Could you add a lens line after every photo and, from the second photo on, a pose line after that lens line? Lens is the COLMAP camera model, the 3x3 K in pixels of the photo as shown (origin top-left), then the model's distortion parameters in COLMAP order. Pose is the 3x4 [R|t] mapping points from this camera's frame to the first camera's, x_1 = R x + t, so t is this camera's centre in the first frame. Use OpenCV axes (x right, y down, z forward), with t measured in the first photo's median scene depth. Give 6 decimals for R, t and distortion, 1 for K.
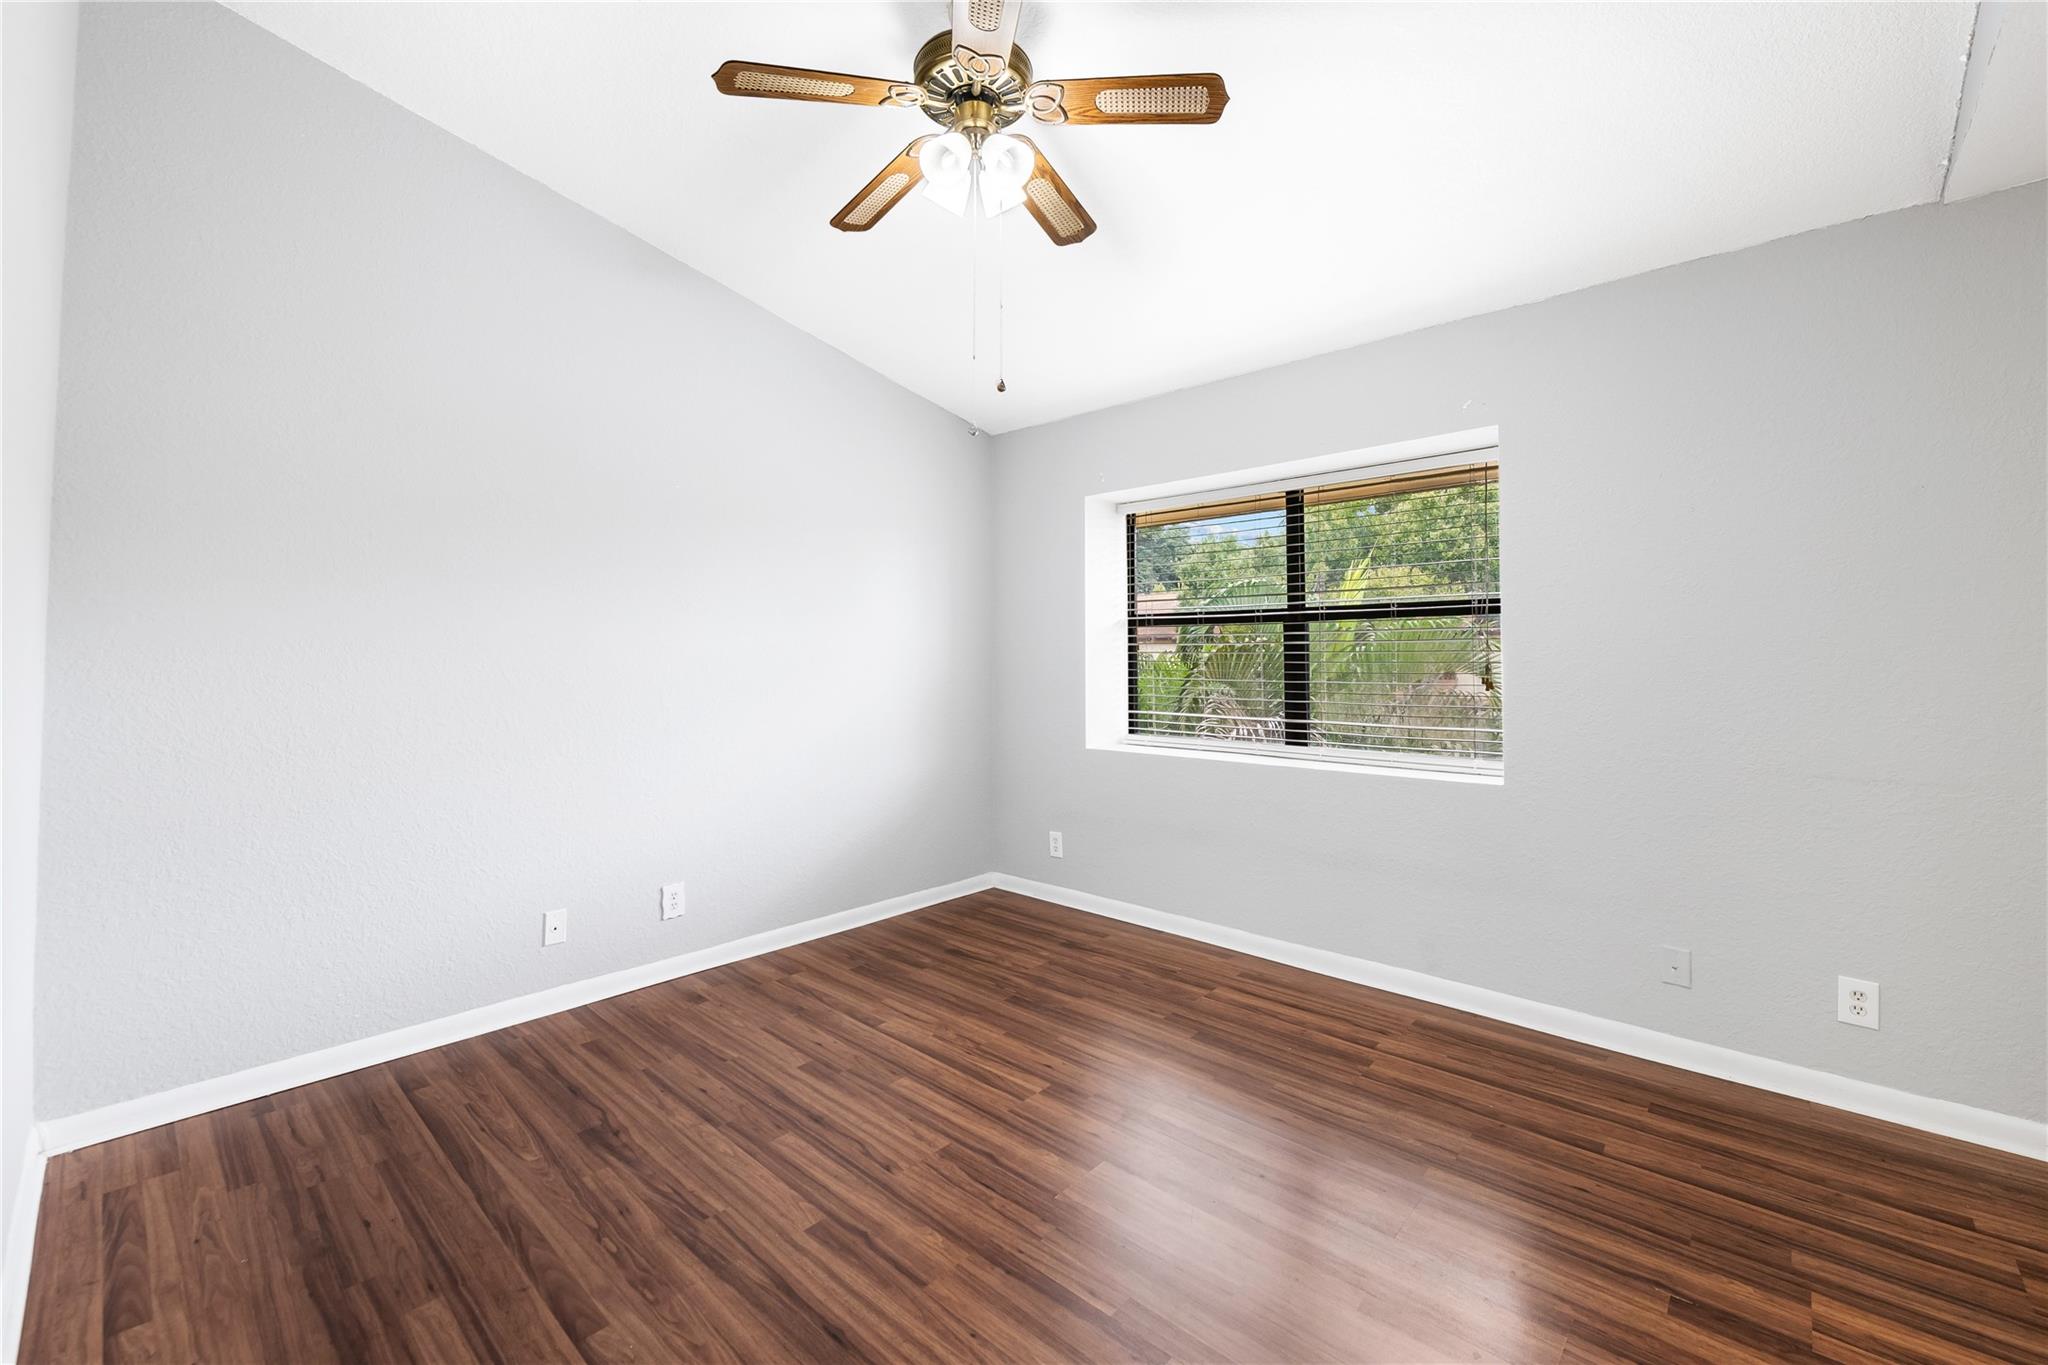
lens RADIAL K [[813.8, 0, 1038.3], [0, 813.8, 685.3], [0, 0, 1]] dist [-0.004215, -0.000423]
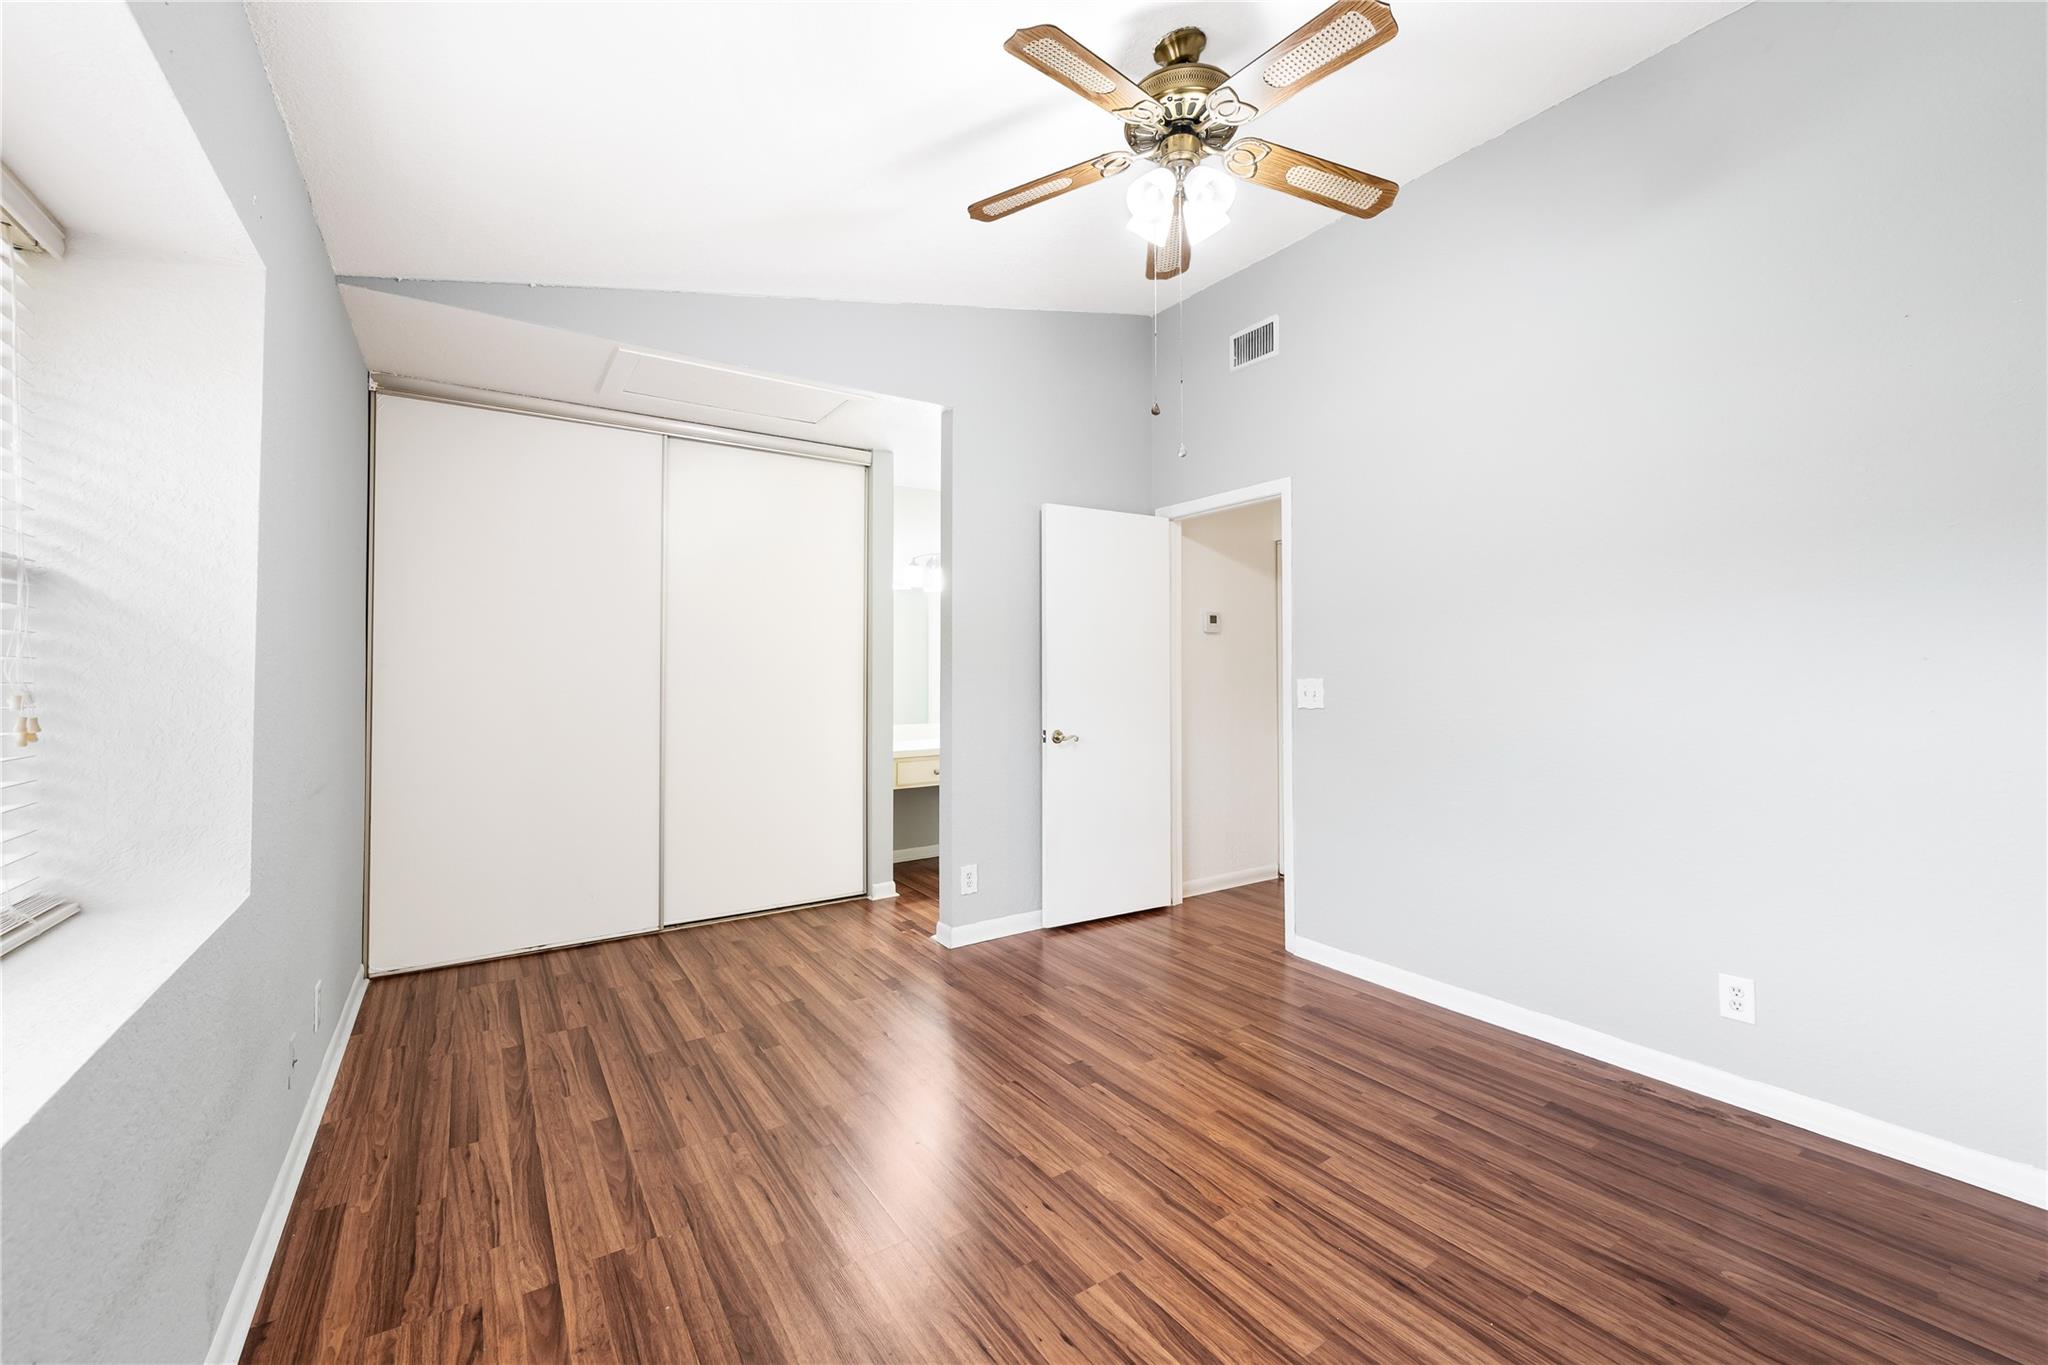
lens RADIAL K [[813.8, 0, 1064.8], [0, 813.8, 685.3], [0, 0, 1]] dist [-0.004215, -0.000423]
pose [[-0.978369, 0.001149, 0.206862, -0.135671], [0.011484, 0.998744, 0.048766, -0.056456], [-0.206546, 0.050087, -0.977154, 1.890152]]
